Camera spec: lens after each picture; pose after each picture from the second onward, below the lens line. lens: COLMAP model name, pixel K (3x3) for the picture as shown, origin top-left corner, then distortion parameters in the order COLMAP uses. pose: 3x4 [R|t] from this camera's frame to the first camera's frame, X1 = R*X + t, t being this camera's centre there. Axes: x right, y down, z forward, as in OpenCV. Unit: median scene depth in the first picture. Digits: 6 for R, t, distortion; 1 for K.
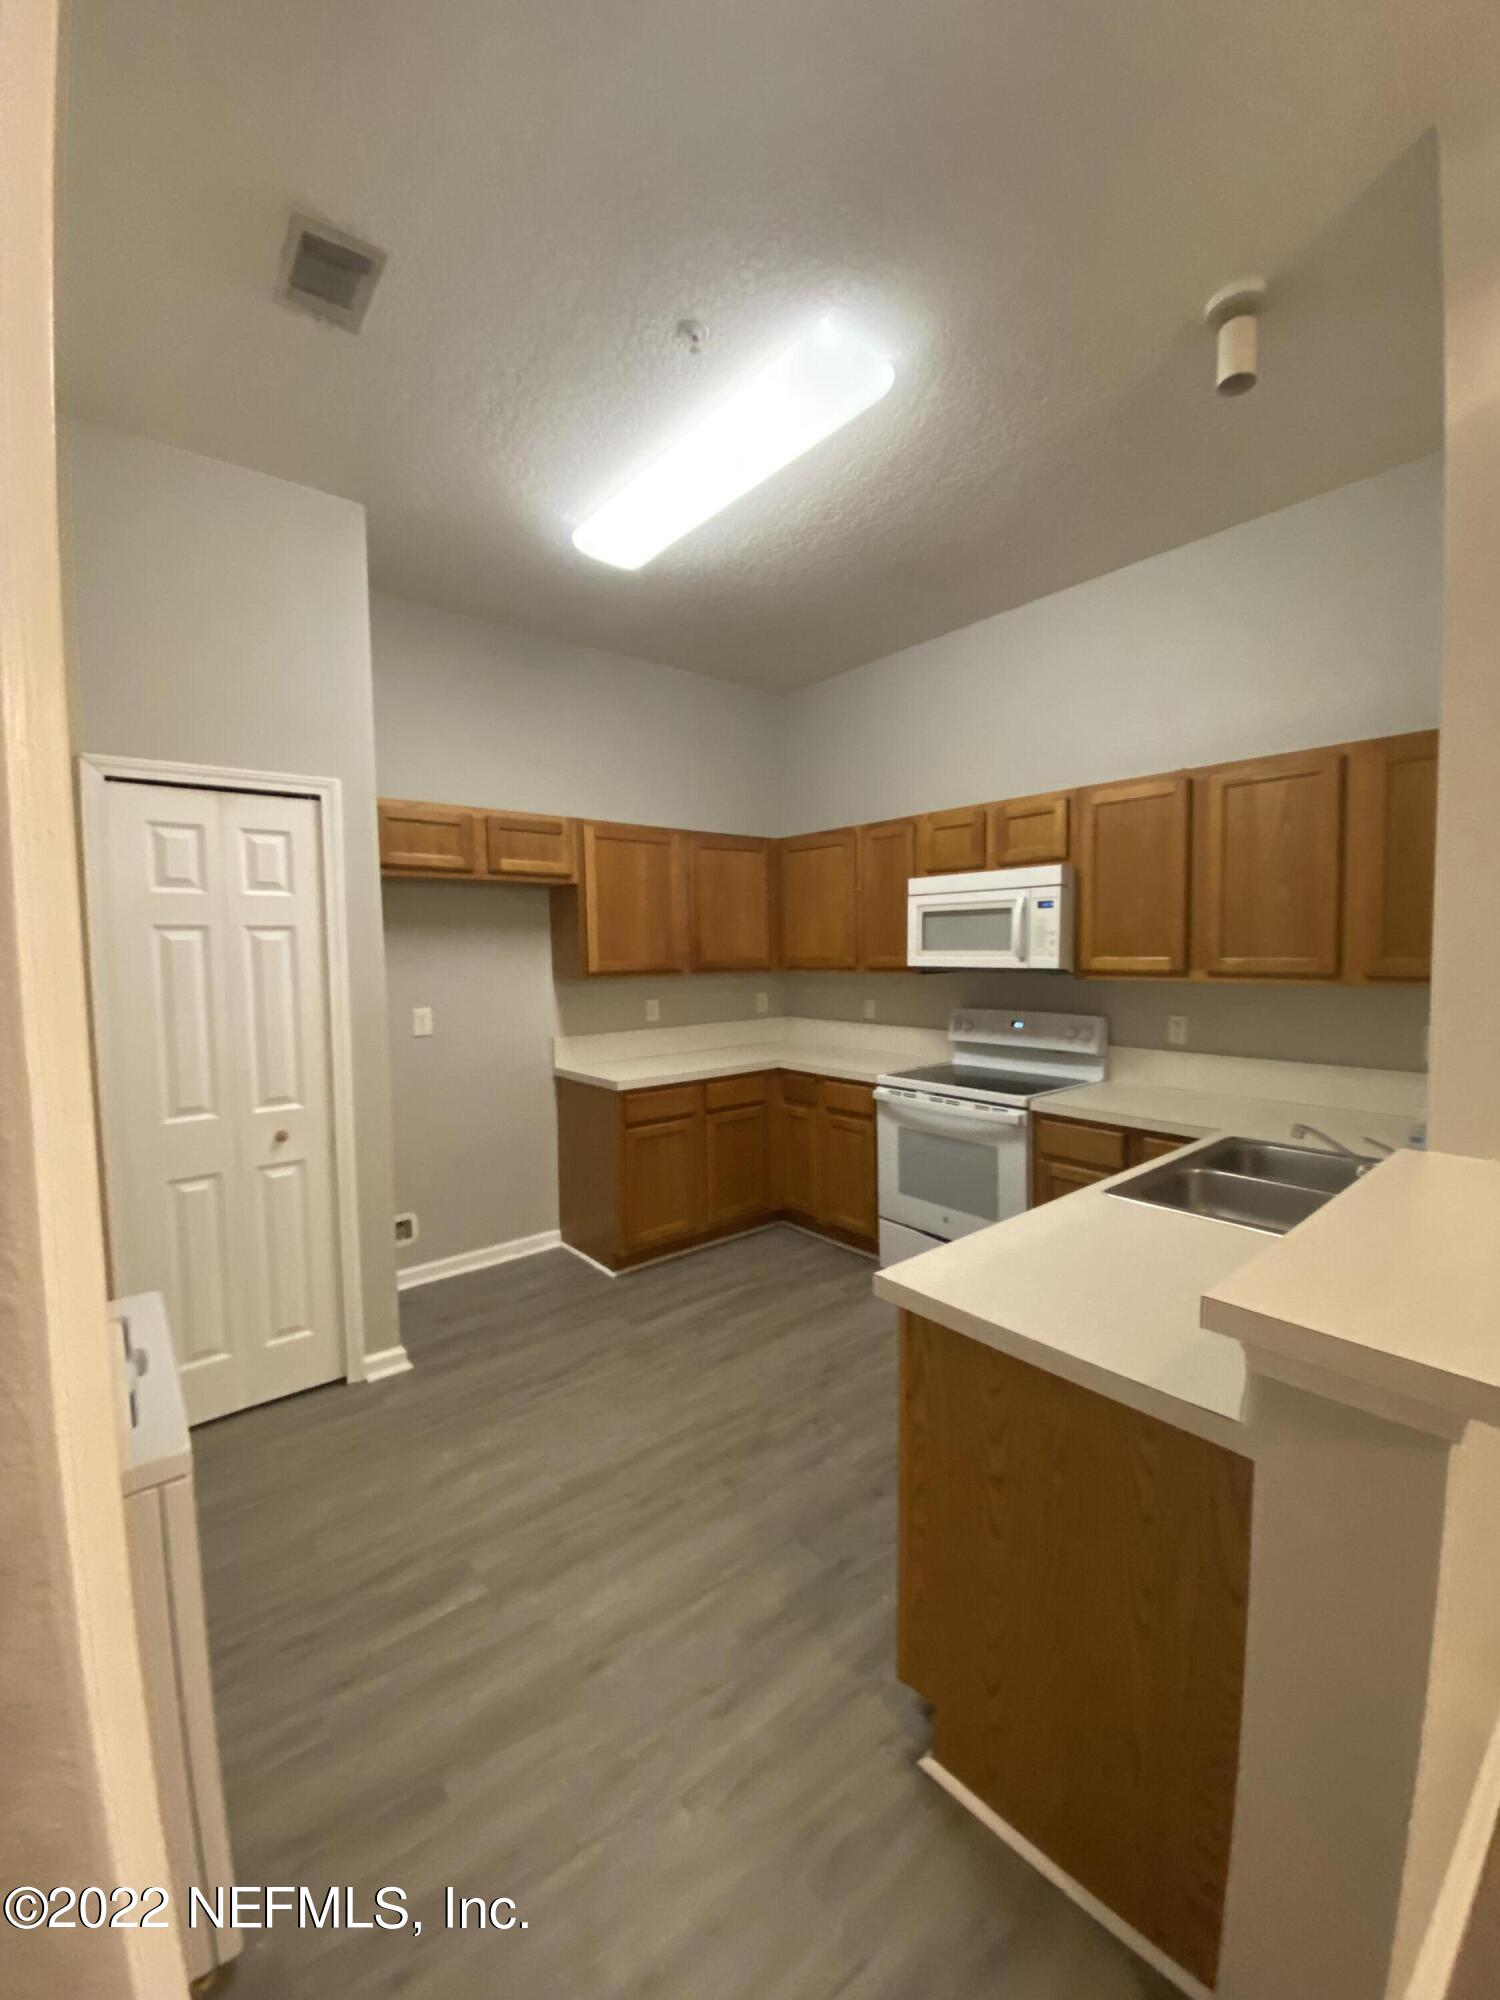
lens RADIAL K [[809.5, 0, 754.2], [0, 809.5, 992.0], [0, 0, 1]] dist [0.017067, -0.017482]
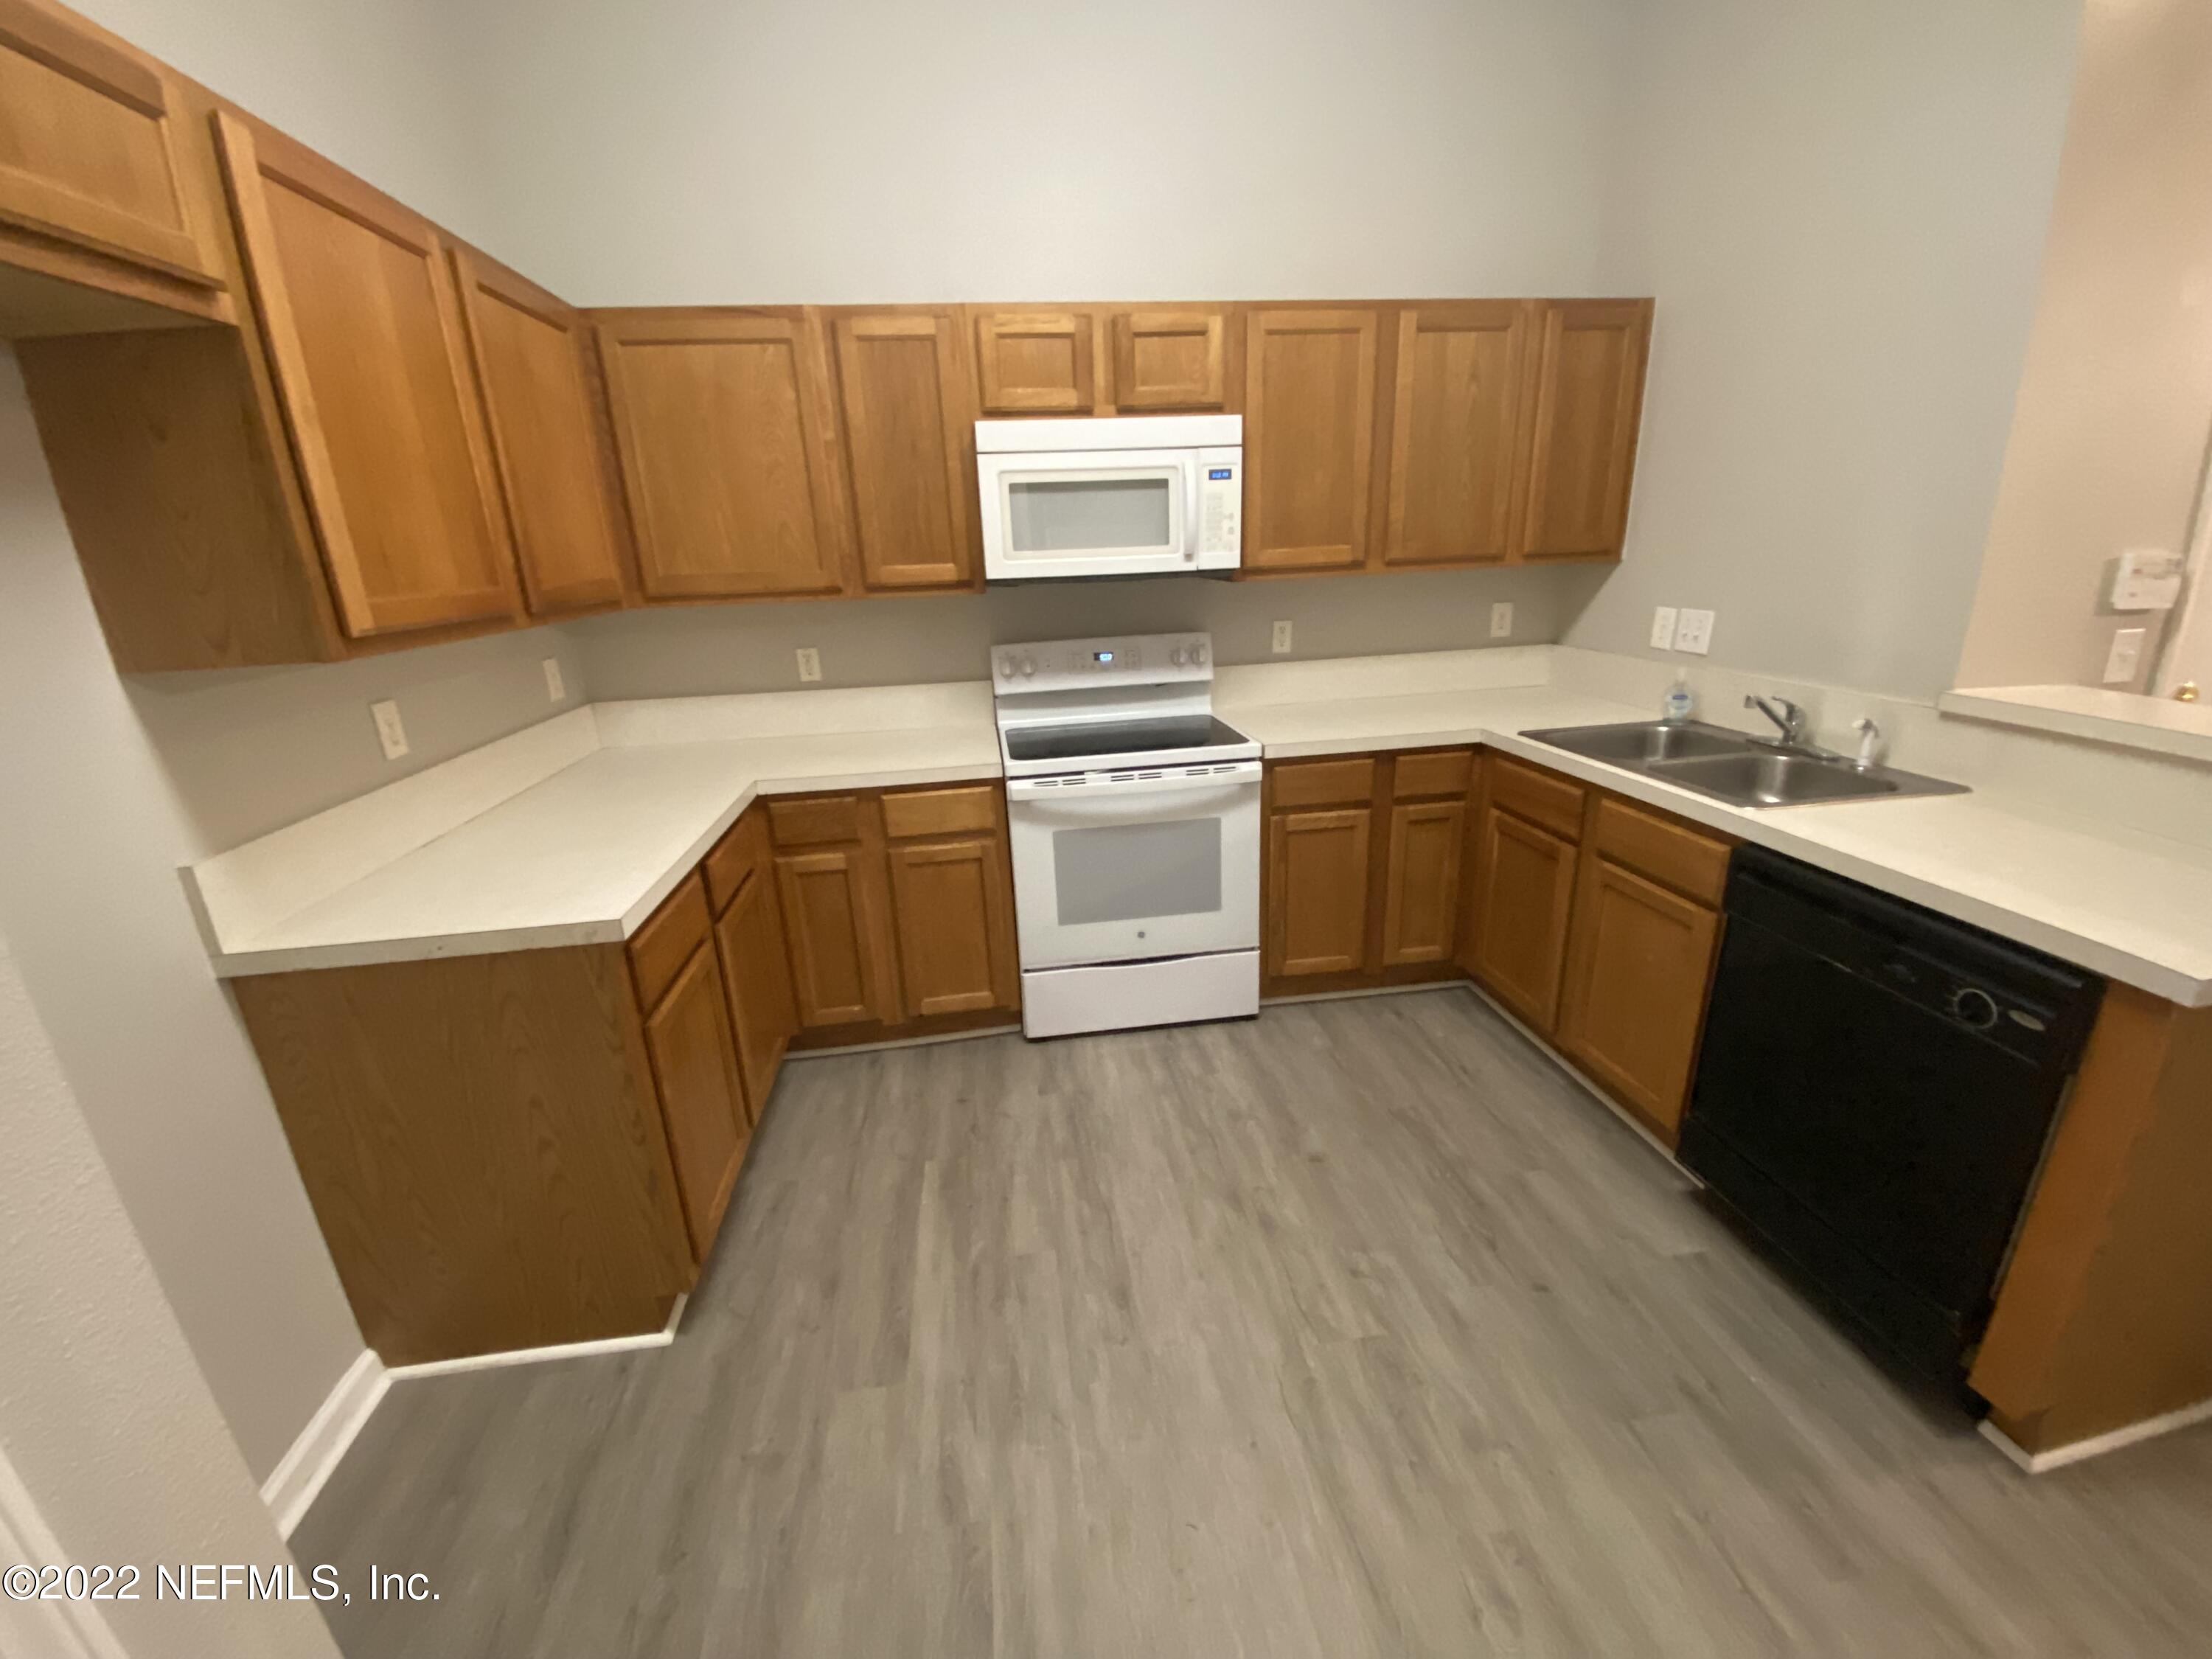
lens RADIAL K [[895.3, 0, 1106.5], [0, 895.3, 838.5], [0, 0, 1]] dist [0.017067, -0.017482]
pose [[0.524979, -0.271054, 0.806800, -0.404640], [0.083363, 0.959751, 0.268196, -0.019762], [-0.847023, -0.073540, 0.526445, 0.624231]]
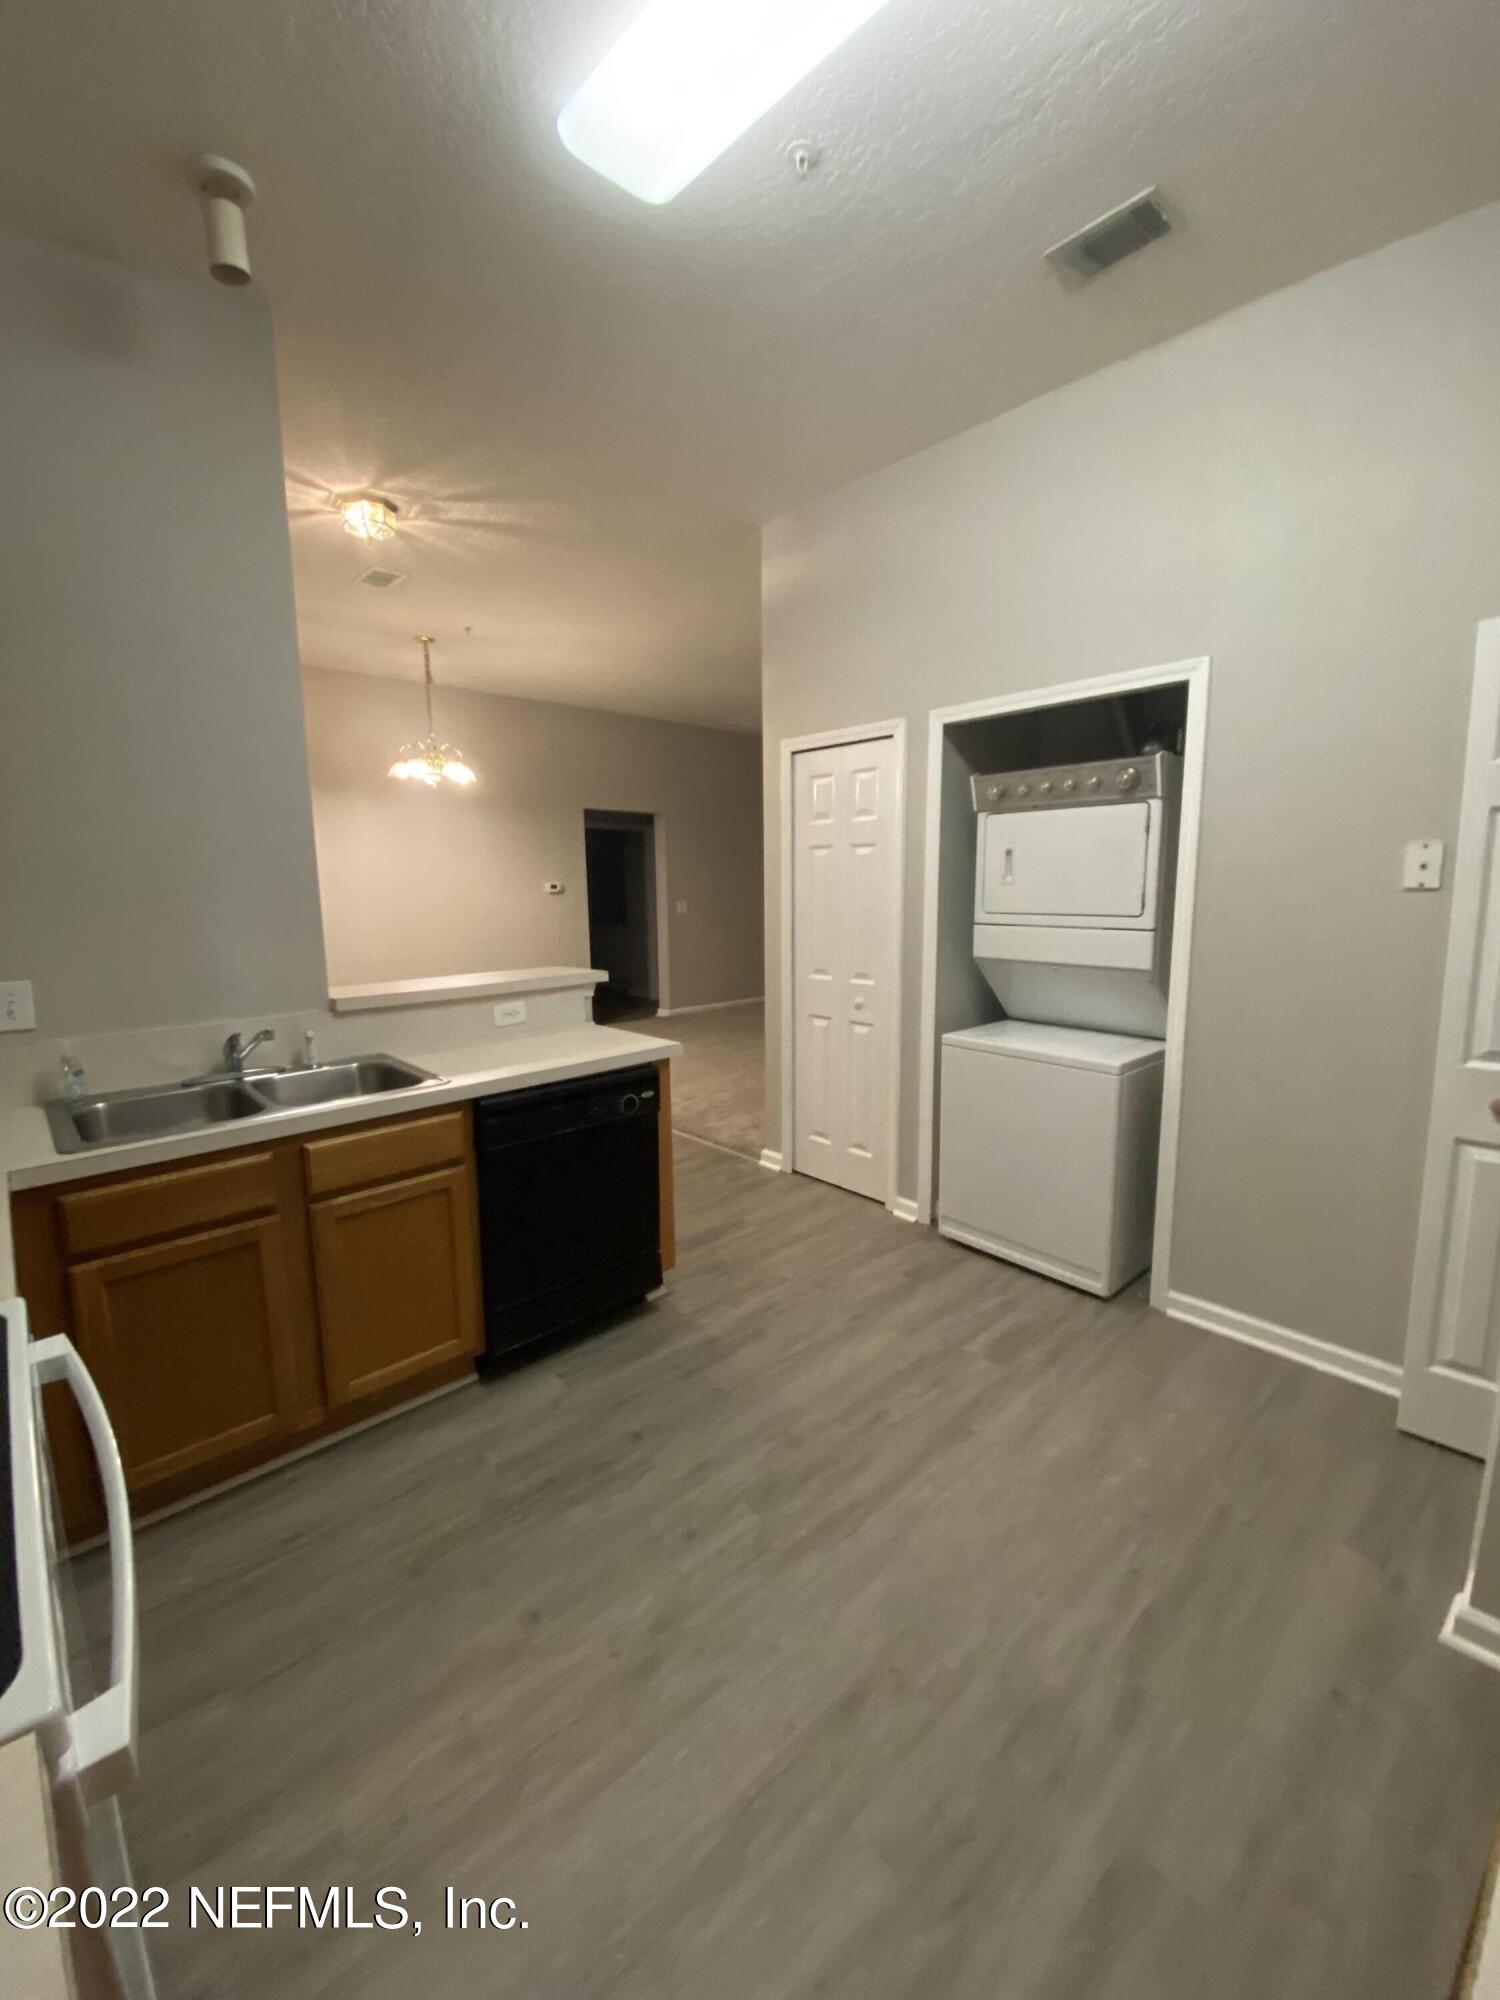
lens RADIAL K [[809.5, 0, 754.2], [0, 809.5, 992.0], [0, 0, 1]] dist [0.017067, -0.017482]
pose [[-0.998285, 0.034833, -0.047040, 0.028267], [0.024351, 0.977956, 0.207388, -0.059802], [0.053227, 0.205886, -0.977127, 1.225754]]
